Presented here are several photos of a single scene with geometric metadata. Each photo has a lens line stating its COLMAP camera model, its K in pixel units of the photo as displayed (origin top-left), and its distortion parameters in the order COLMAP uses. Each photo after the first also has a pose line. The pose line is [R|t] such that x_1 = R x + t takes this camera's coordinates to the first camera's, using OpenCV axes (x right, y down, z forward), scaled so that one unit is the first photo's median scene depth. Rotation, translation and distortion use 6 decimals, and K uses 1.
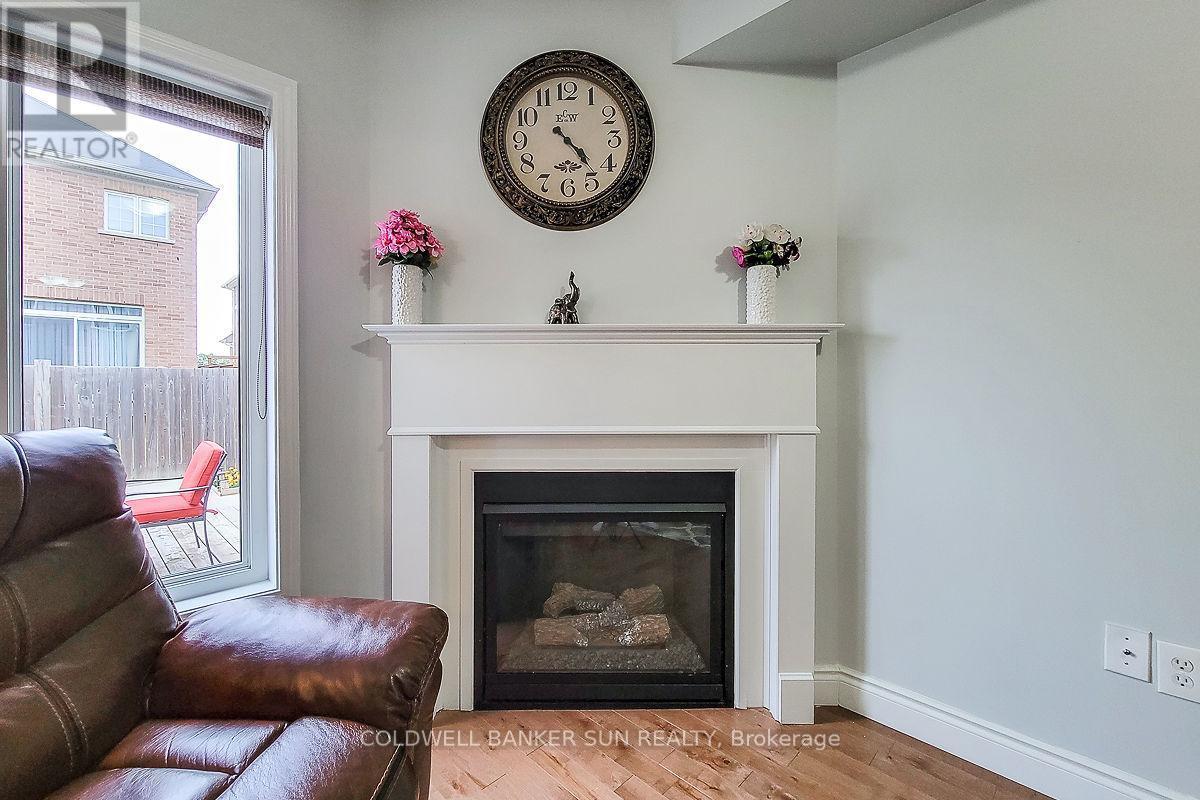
lens RADIAL K [[500.3, 0, 599.6], [0, 500.3, 385.4], [0, 0, 1]] dist [0.001227, 0.000036]
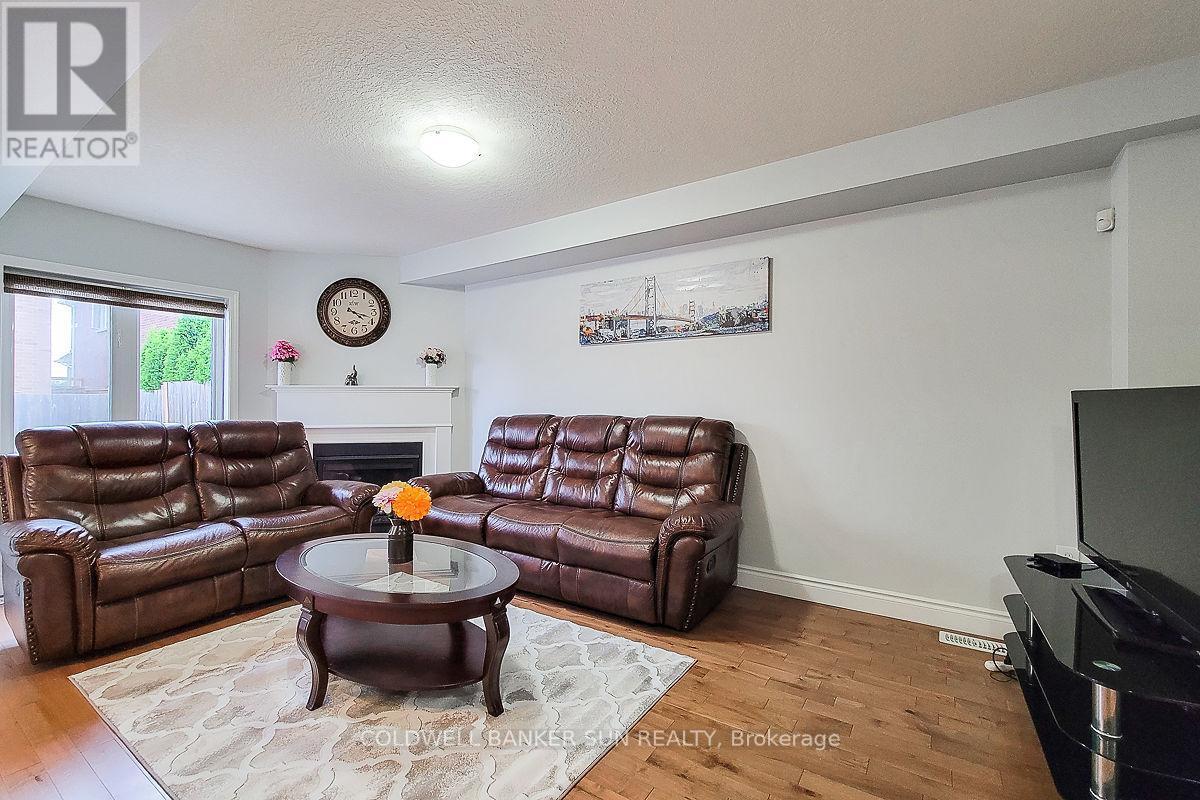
lens RADIAL K [[508.1, 0, 600.0], [0, 508.1, 400.0], [0, 0, 1]] dist [0.001073, 0.000079]
pose [[0.980153, 0.001046, 0.198239, 0.651748], [0.001785, 0.999899, -0.014101, -0.005223], [-0.198234, 0.014175, 0.980052, -1.780112]]
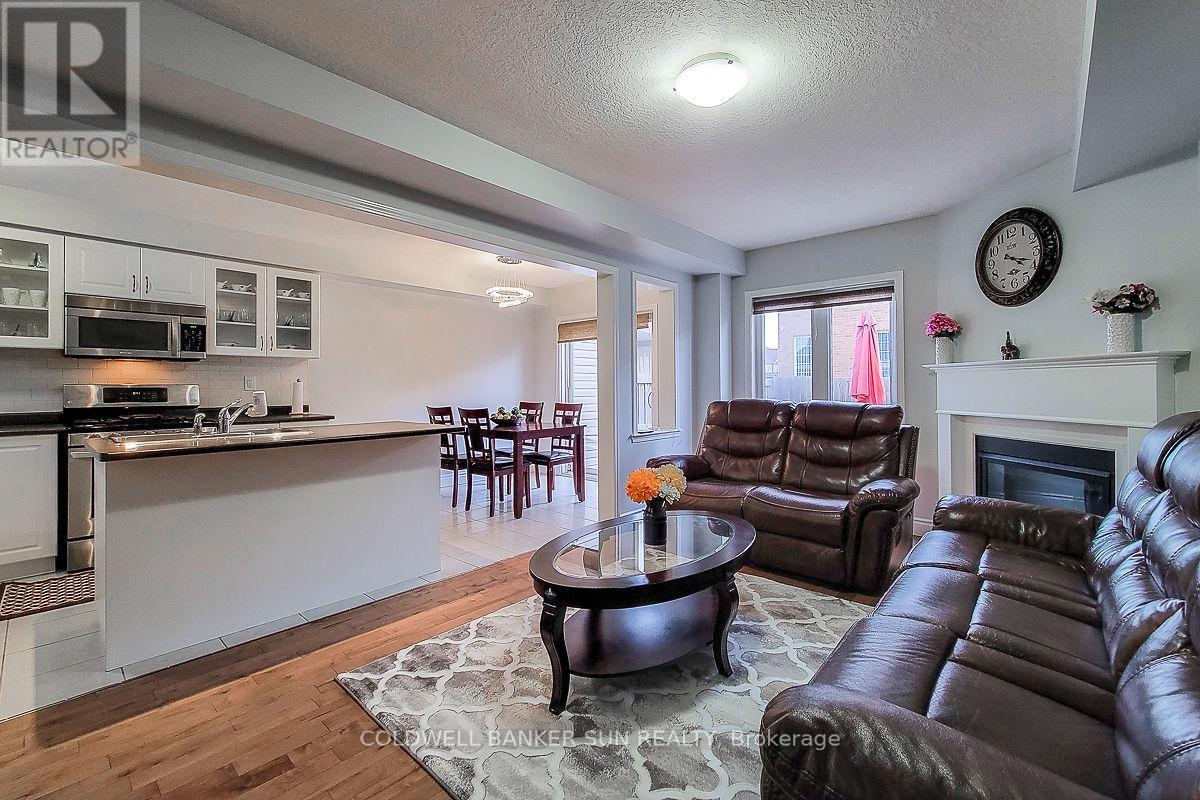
lens RADIAL K [[510.3, 0, 597.6], [0, 510.3, 385.4], [0, 0, 1]] dist [-0.010767, -0.000082]
pose [[0.058357, -0.002325, -0.998293, 1.703656], [-0.004492, 0.999987, -0.002591, -0.011821], [0.998286, 0.004636, 0.058345, -0.626369]]
